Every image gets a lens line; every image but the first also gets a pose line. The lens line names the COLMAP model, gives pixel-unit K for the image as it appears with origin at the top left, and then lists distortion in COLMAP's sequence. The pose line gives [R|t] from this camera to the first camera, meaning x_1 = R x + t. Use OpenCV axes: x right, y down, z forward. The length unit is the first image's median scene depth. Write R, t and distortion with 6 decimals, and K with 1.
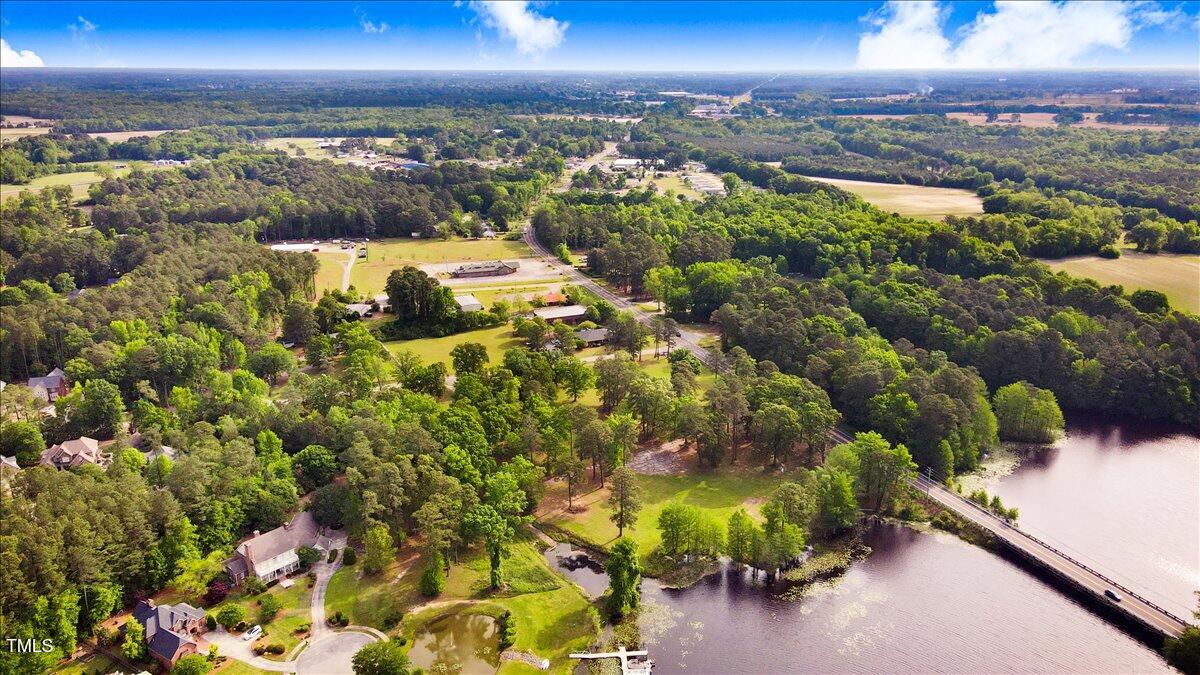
lens RADIAL K [[897.0, 0, 599.3], [0, 897.0, 307.1], [0, 0, 1]] dist [-0.001094, 0.011243]
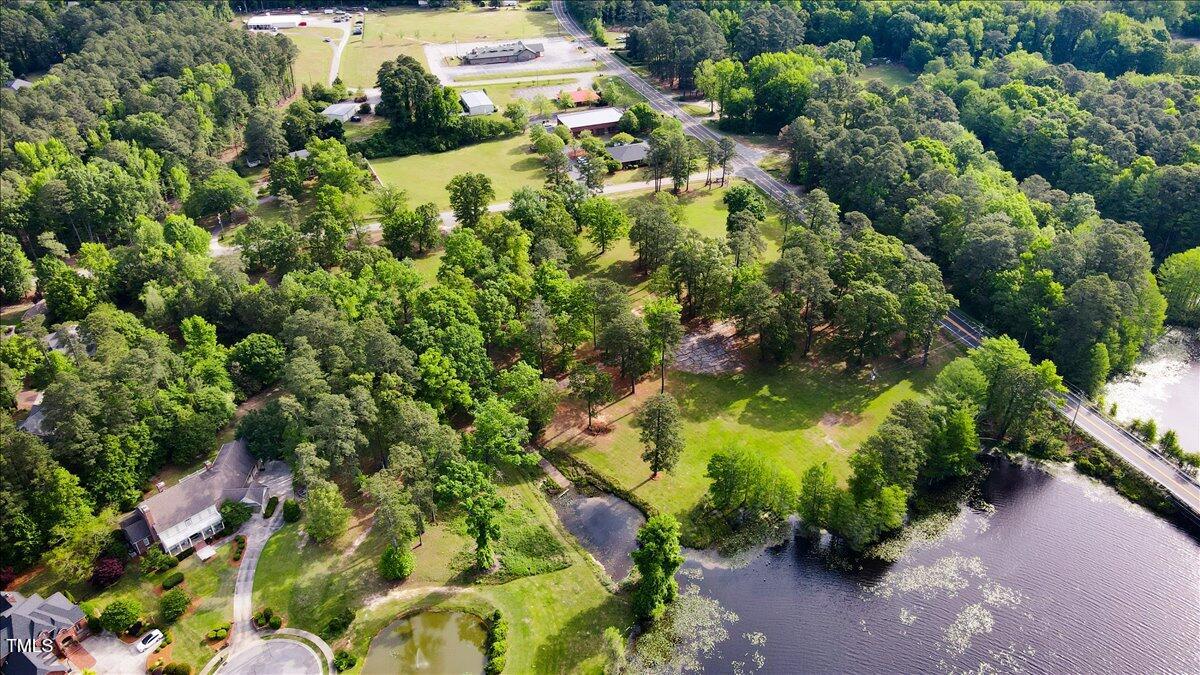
lens RADIAL K [[898.8, 0, 600.9], [0, 898.8, 302.9], [0, 0, 1]] dist [0.014191, -0.001425]
pose [[0.998862, 0.018608, -0.043911, 0.007385], [-0.006360, 0.964493, 0.264031, -0.069807], [0.047265, -0.263451, 0.963514, 0.256154]]
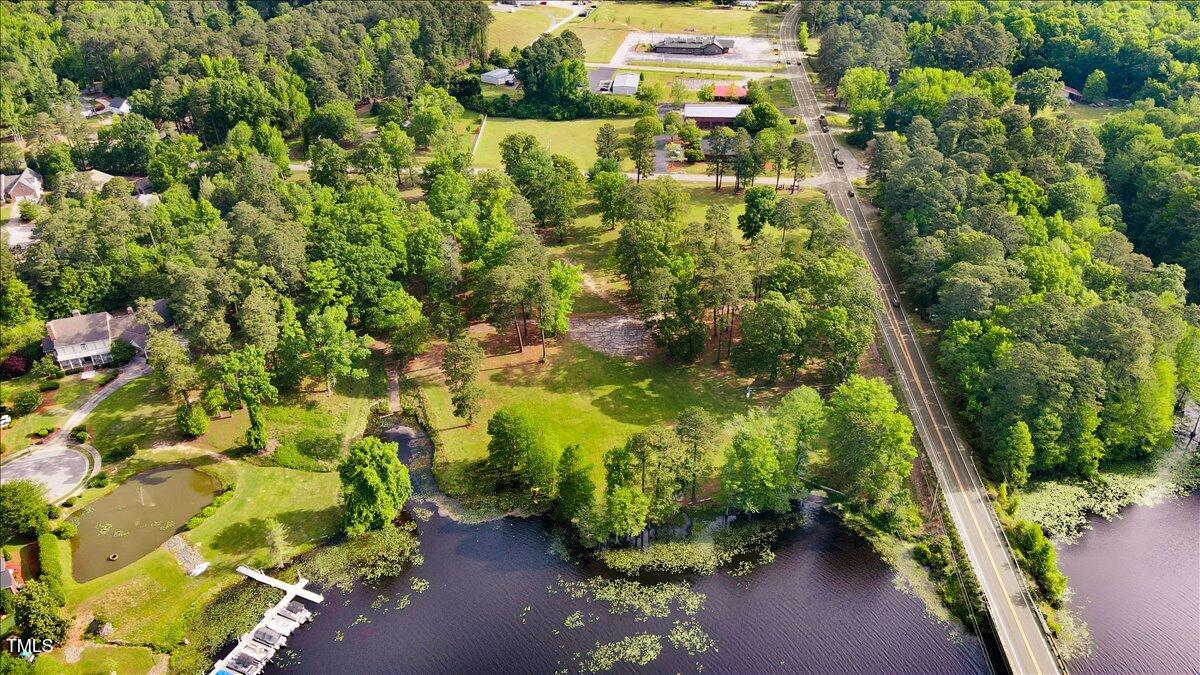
lens RADIAL K [[898.8, 0, 600.9], [0, 898.8, 302.9], [0, 0, 1]] dist [0.014191, -0.001425]
pose [[0.883102, 0.228599, -0.409724, 0.337031], [-0.122938, 0.955505, 0.268134, -0.048112], [0.452788, -0.186419, 0.871912, 0.341712]]
